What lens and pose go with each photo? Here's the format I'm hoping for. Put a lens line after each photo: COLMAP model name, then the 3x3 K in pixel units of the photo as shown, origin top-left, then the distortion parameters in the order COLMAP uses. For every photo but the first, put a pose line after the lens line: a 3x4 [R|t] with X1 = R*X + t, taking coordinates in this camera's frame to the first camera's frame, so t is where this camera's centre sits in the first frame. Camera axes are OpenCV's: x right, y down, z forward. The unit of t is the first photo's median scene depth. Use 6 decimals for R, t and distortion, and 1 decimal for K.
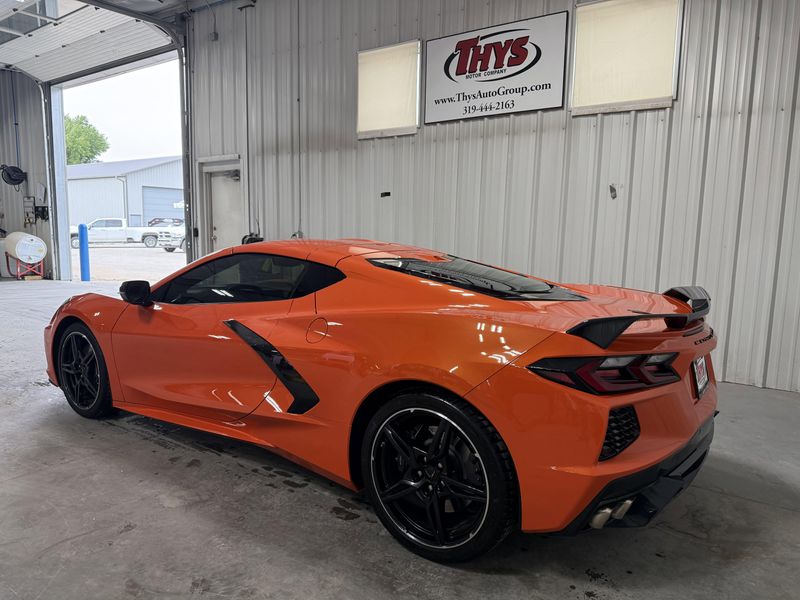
lens RADIAL K [[558.5, 0, 389.5], [0, 558.5, 304.0], [0, 0, 1]] dist [0.002507, -0.001411]
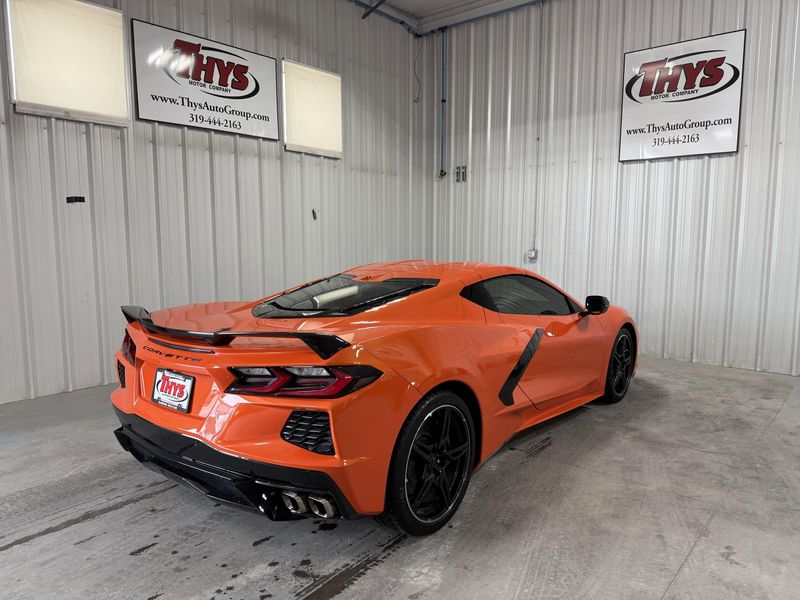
lens RADIAL K [[558.5, 0, 389.5], [0, 558.5, 304.0], [0, 0, 1]] dist [0.002507, -0.001411]
pose [[0.096301, -0.139050, 0.985592, -0.834594], [0.128053, 0.983696, 0.126271, -0.120190], [-0.987081, 0.114048, 0.112537, 0.629268]]
